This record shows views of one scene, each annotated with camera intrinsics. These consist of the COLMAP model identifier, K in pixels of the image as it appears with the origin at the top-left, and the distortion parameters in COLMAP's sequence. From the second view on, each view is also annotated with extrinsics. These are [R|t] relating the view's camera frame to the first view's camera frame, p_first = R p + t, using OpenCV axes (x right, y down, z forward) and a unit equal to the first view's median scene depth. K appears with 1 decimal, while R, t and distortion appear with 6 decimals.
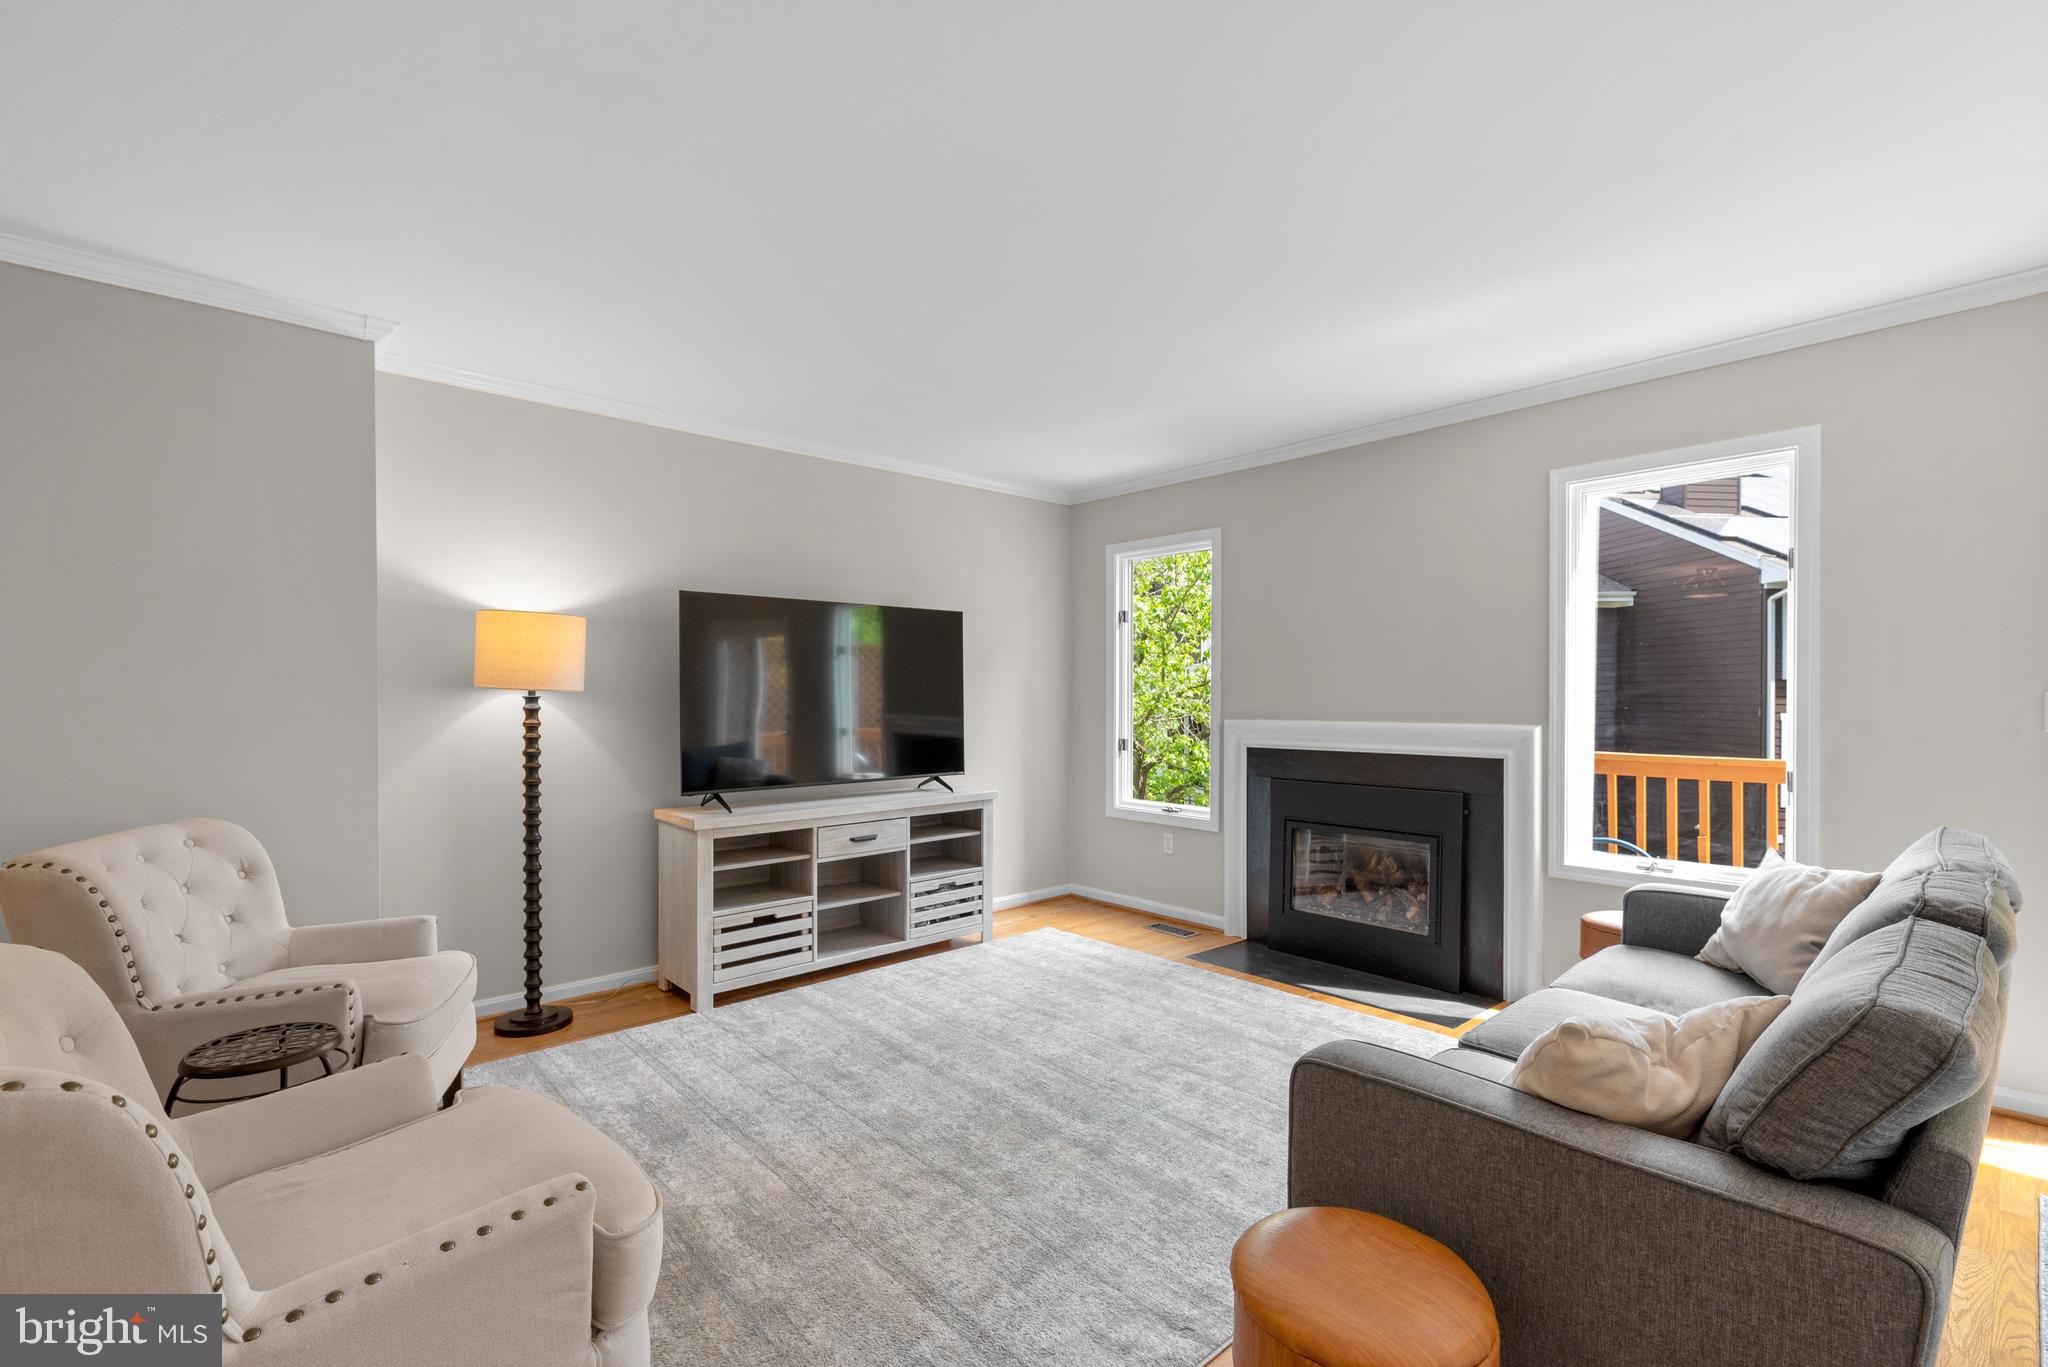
lens RADIAL K [[903.0, 0, 1034.0], [0, 903.0, 700.2], [0, 0, 1]] dist [0.002925, -0.001496]
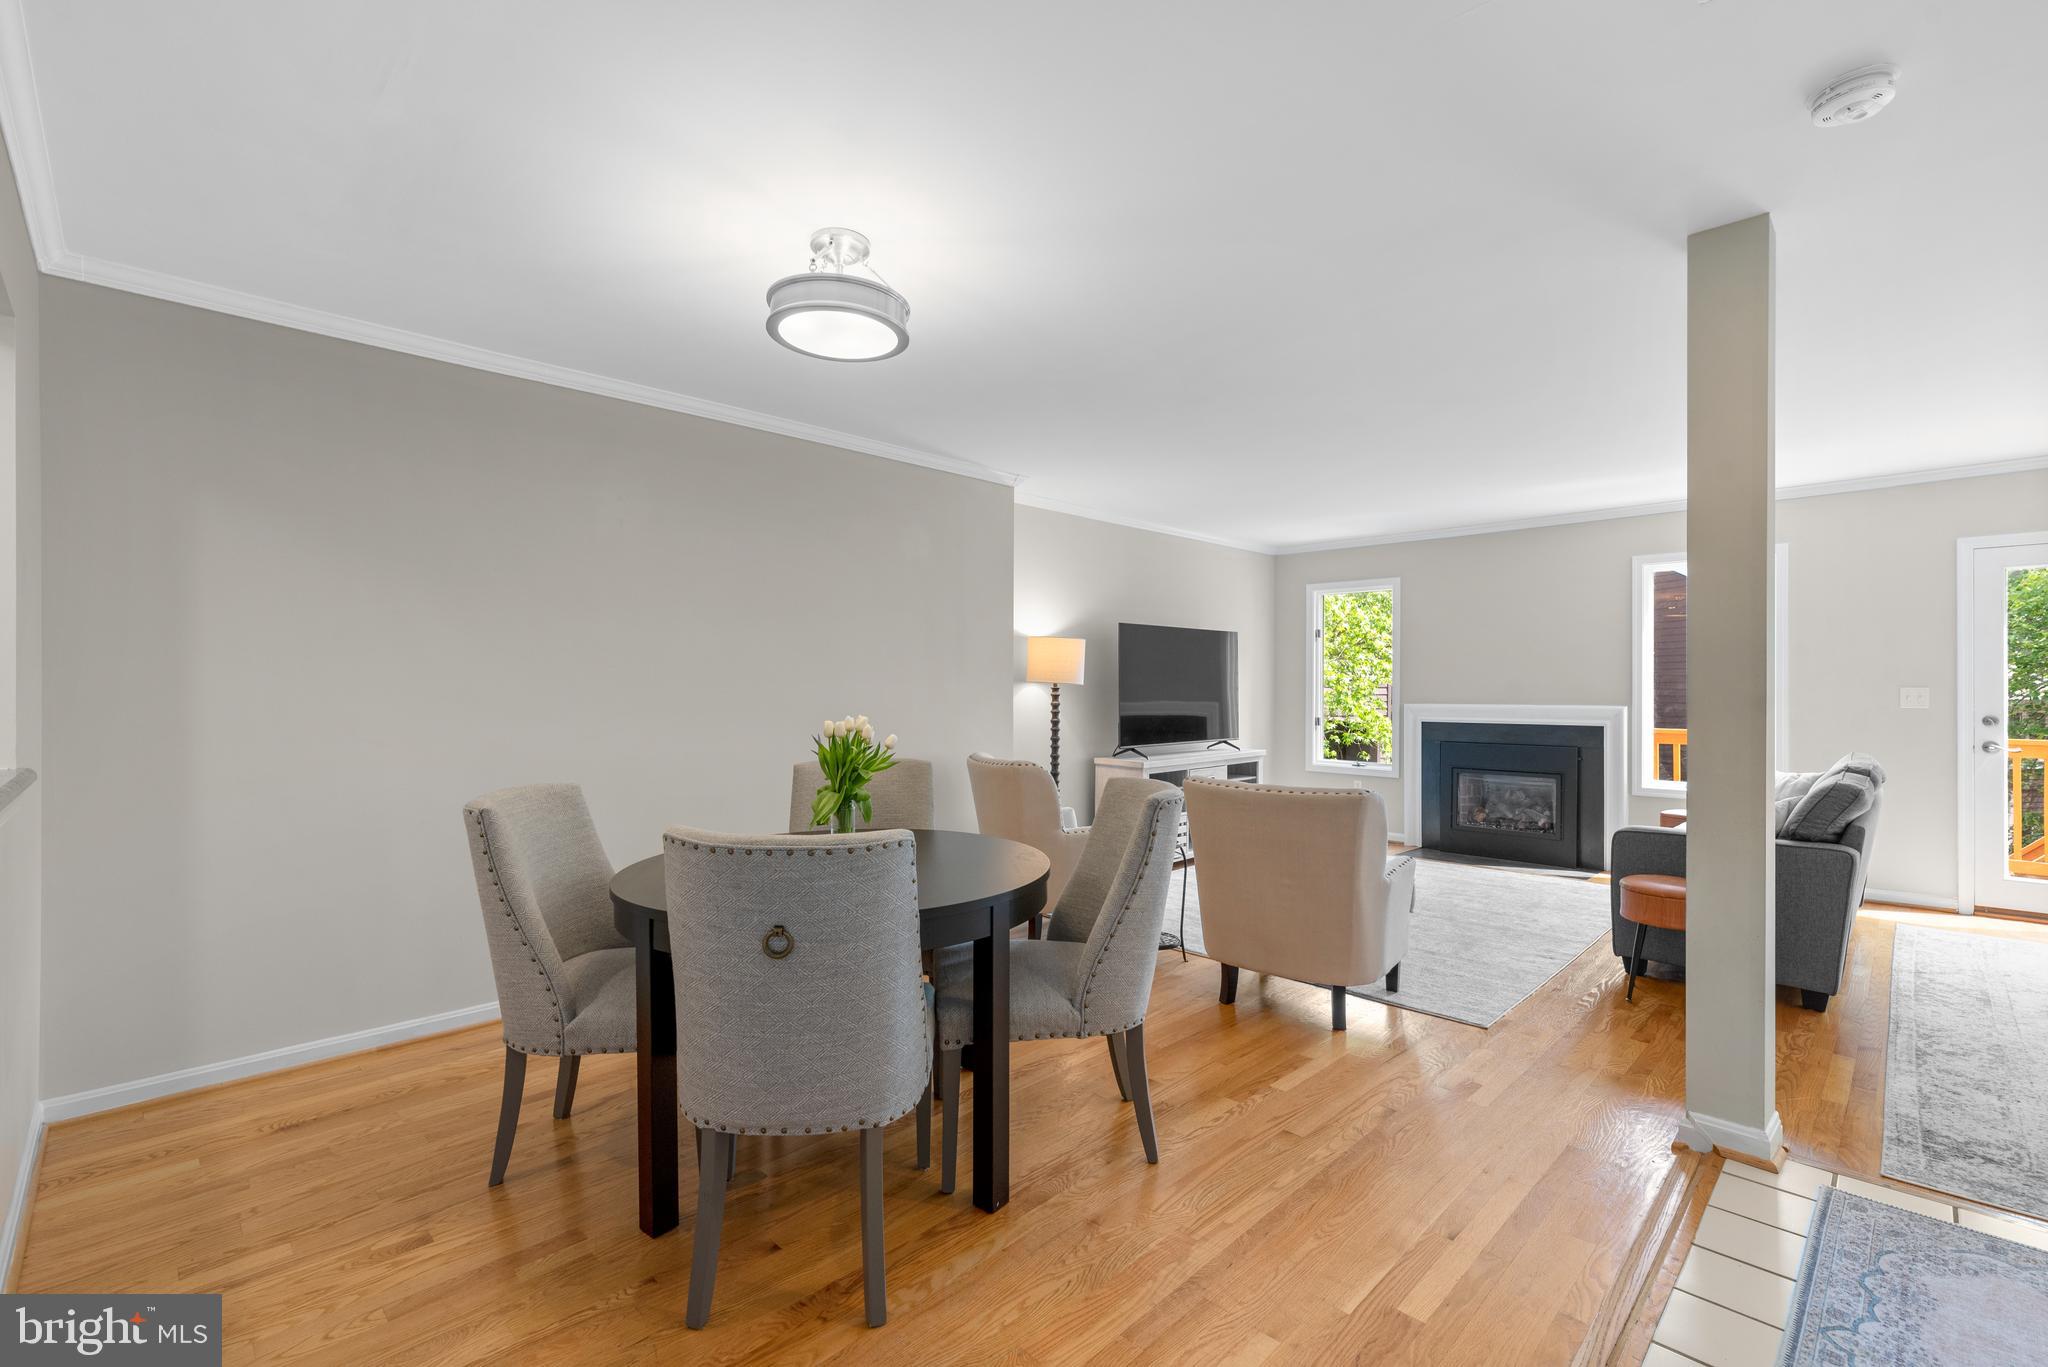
lens RADIAL K [[903.0, 0, 1039.2], [0, 903.0, 684.7], [0, 0, 1]] dist [0.002925, -0.001496]
pose [[0.998020, 0.002955, 0.062820, -0.599575], [-0.002335, 0.999948, -0.009942, 0.006319], [-0.062847, 0.009776, 0.997975, -0.579804]]
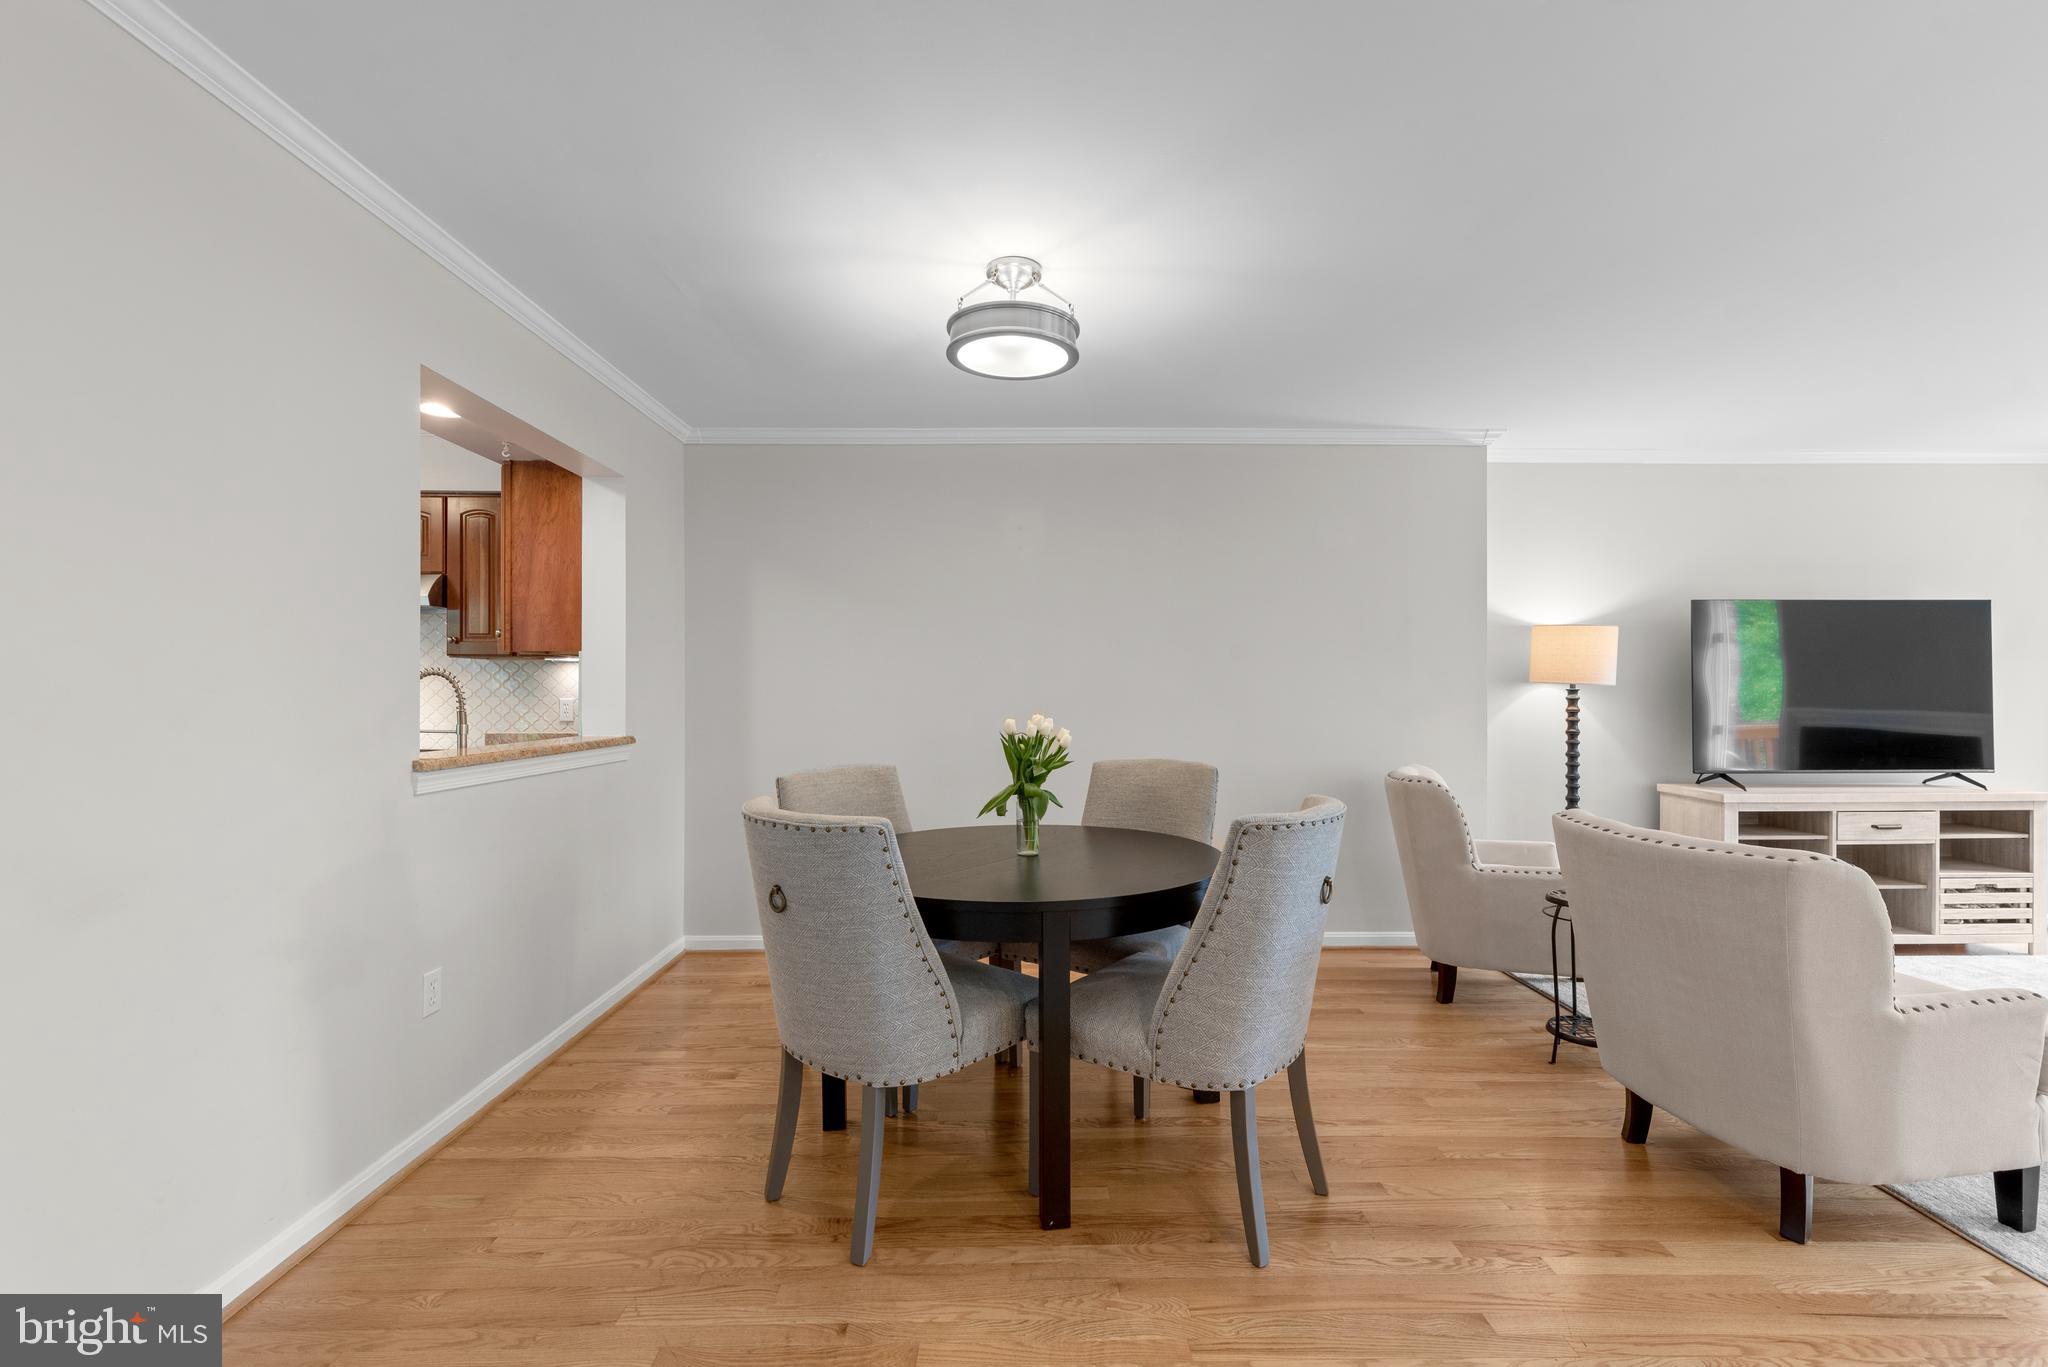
lens RADIAL K [[903.0, 0, 1024.9], [0, 903.0, 681.4], [0, 0, 1]] dist [0.002925, -0.001496]
pose [[0.752396, -0.005335, -0.658689, -0.252184], [-0.005603, 0.999879, -0.014498, 0.007012], [0.658687, 0.014599, 0.752275, -0.440965]]
